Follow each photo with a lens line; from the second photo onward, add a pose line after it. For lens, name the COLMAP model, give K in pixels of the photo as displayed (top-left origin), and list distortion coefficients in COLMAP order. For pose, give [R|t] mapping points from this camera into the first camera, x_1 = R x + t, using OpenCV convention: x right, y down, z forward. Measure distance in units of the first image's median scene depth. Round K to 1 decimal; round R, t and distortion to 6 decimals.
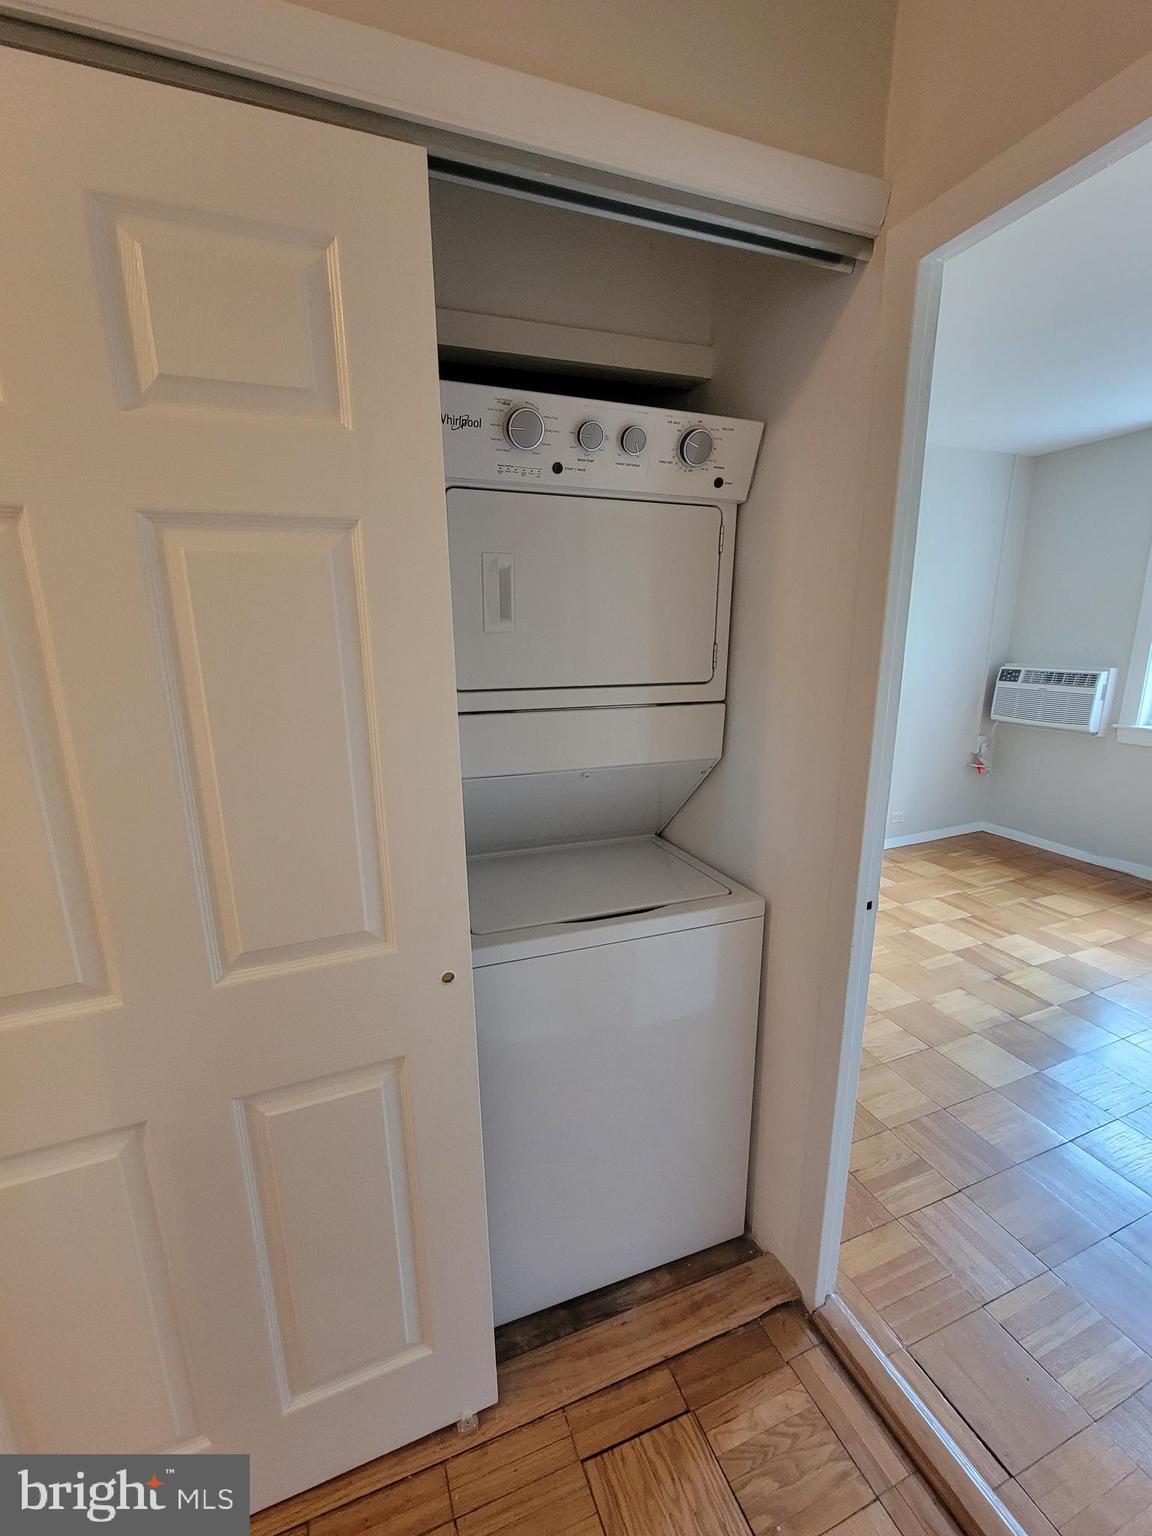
lens RADIAL K [[625.6, 0, 566.5], [0, 625.6, 771.1], [0, 0, 1]] dist [-0.002319, 0.000620]
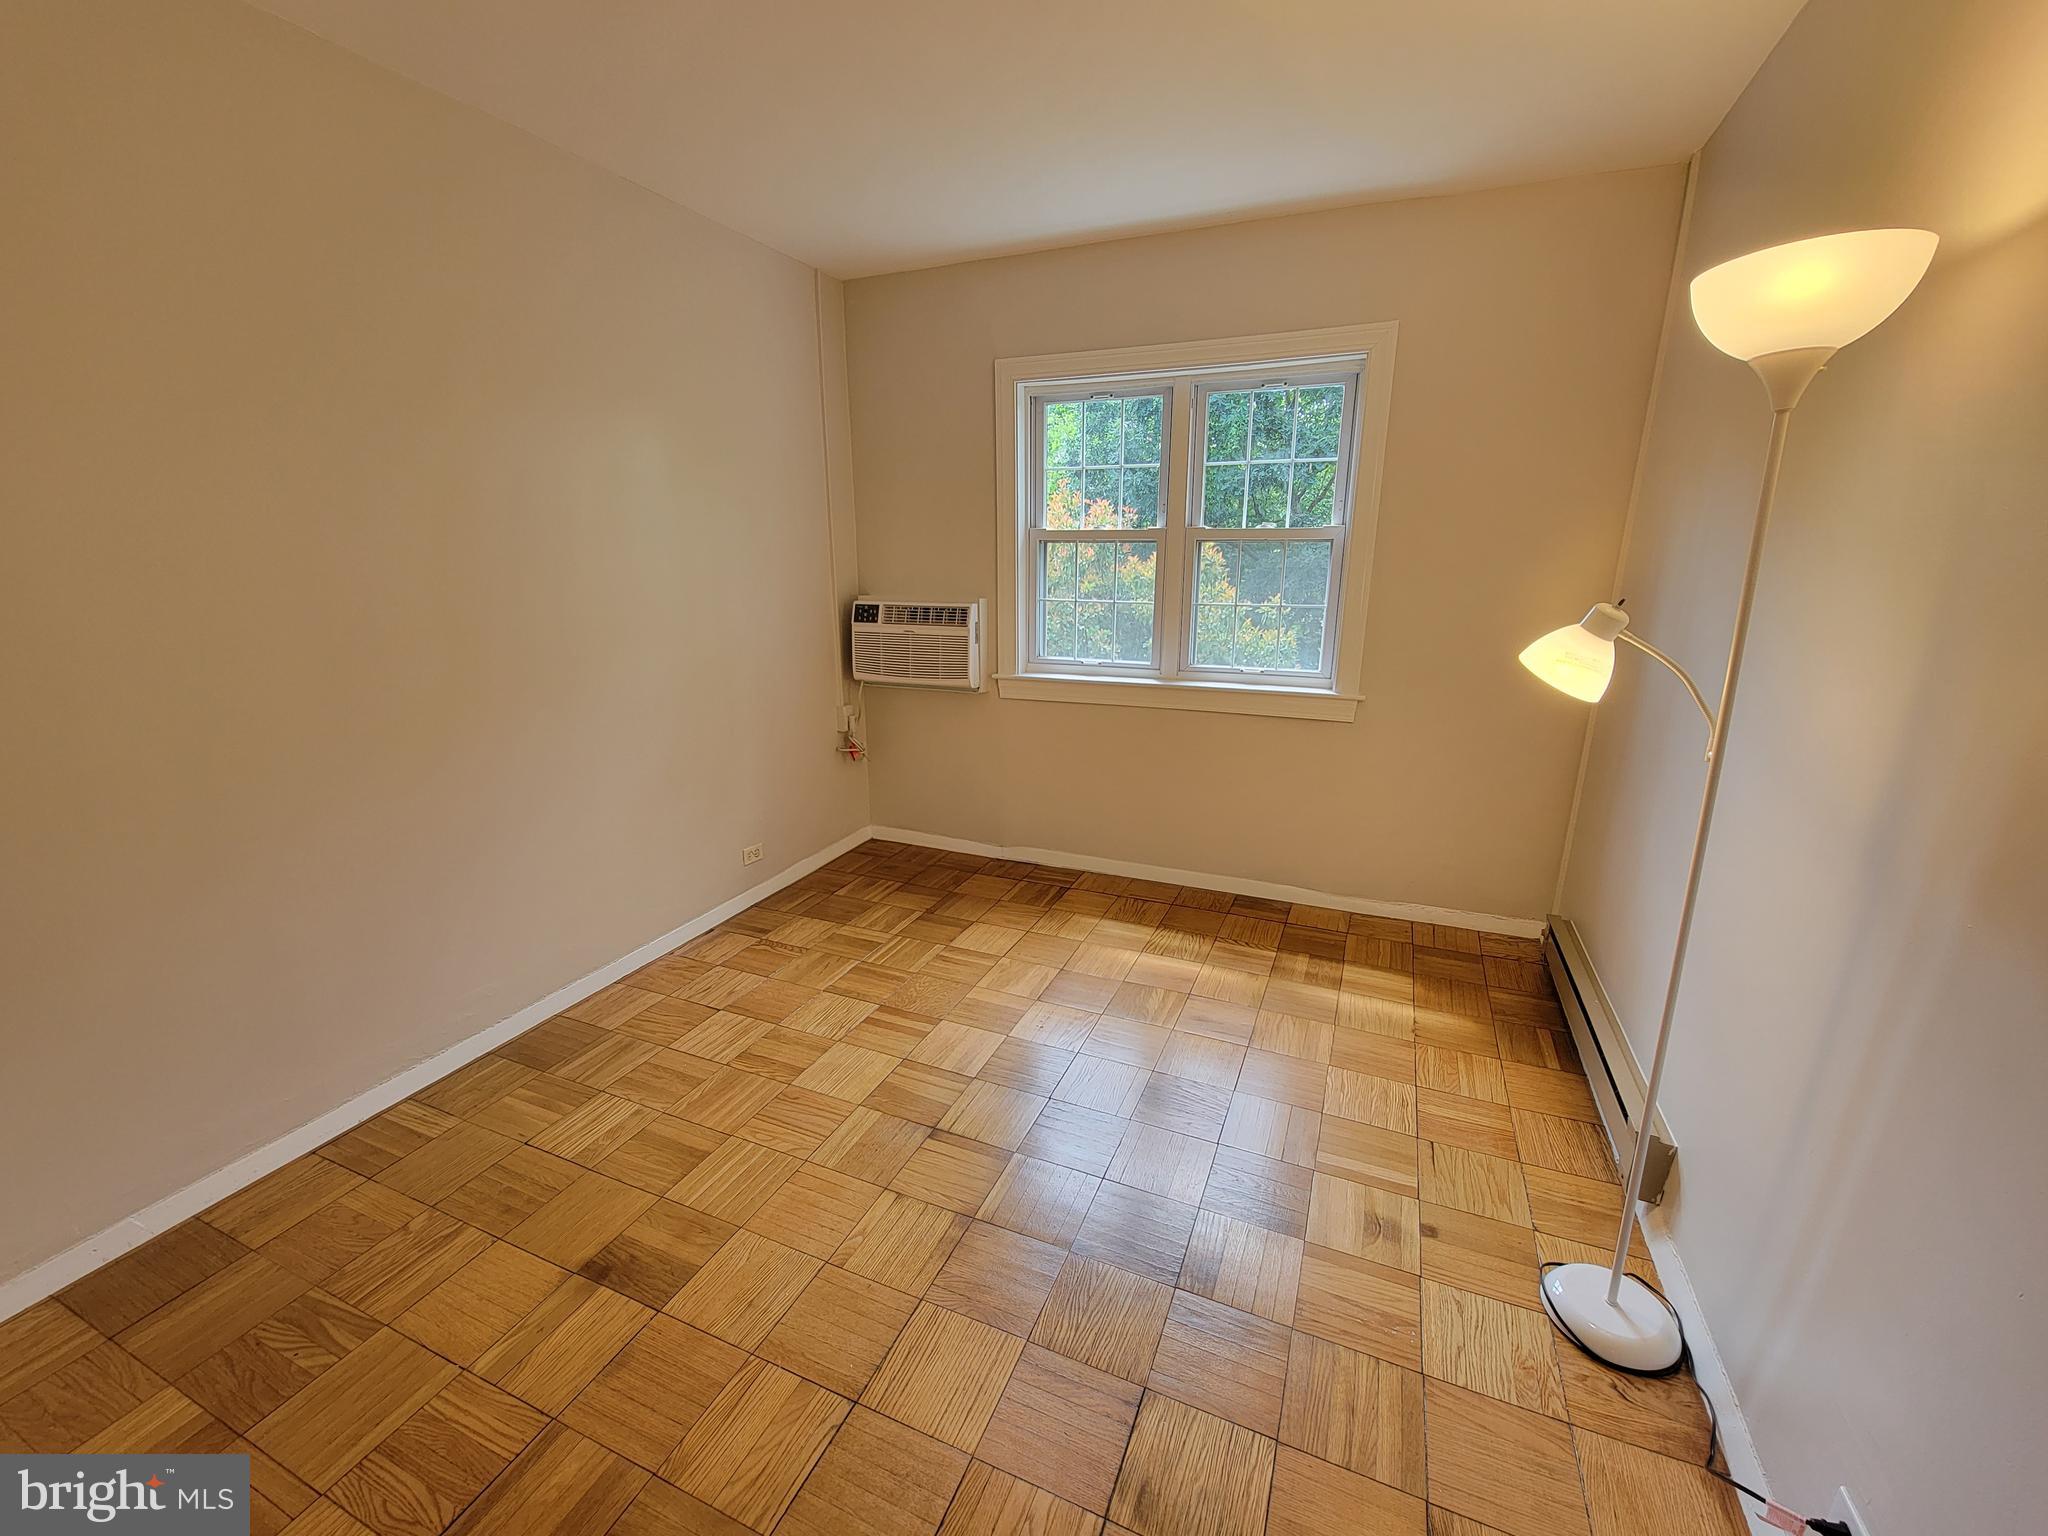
lens RADIAL K [[834.2, 0, 1027.3], [0, 834.2, 787.6], [0, 0, 1]] dist [-0.002319, 0.000620]
pose [[0.700422, -0.180916, 0.690419, 0.190997], [0.147687, 0.983142, 0.107794, -0.043561], [-0.698282, 0.026465, 0.715334, 0.261934]]
